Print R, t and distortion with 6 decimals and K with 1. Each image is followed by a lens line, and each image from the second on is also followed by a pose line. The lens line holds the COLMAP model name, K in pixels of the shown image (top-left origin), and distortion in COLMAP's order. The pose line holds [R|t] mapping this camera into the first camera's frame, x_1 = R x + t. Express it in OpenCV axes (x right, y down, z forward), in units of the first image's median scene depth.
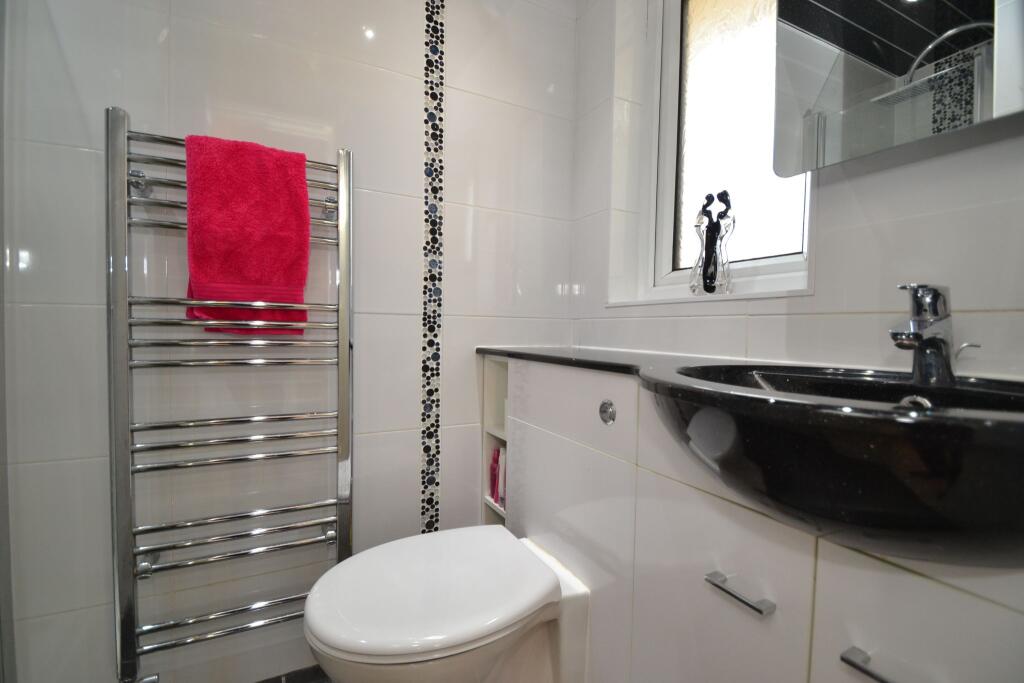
lens RADIAL K [[455.0, 0, 505.3], [0, 455.0, 334.1], [0, 0, 1]] dist [0.013571, -0.016043]
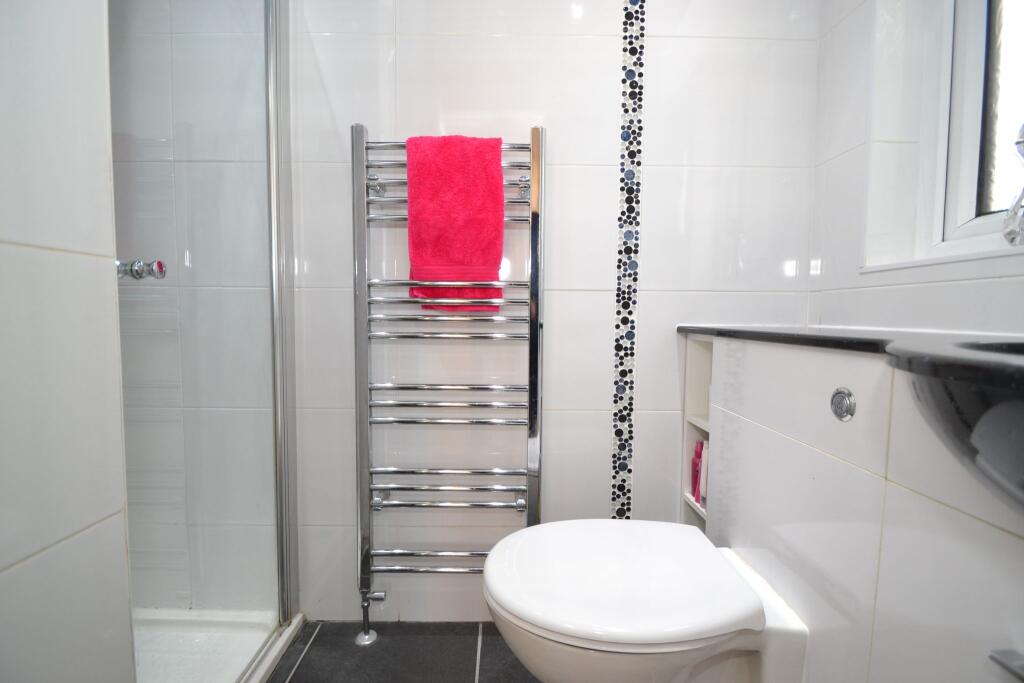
lens RADIAL K [[455.0, 0, 513.4], [0, 455.0, 339.4], [0, 0, 1]] dist [0.013571, -0.016043]
pose [[0.891254, 0.014522, -0.453272, 0.066220], [0.000145, 0.999478, 0.032306, 0.033042], [0.453505, -0.028859, 0.890786, 0.075561]]
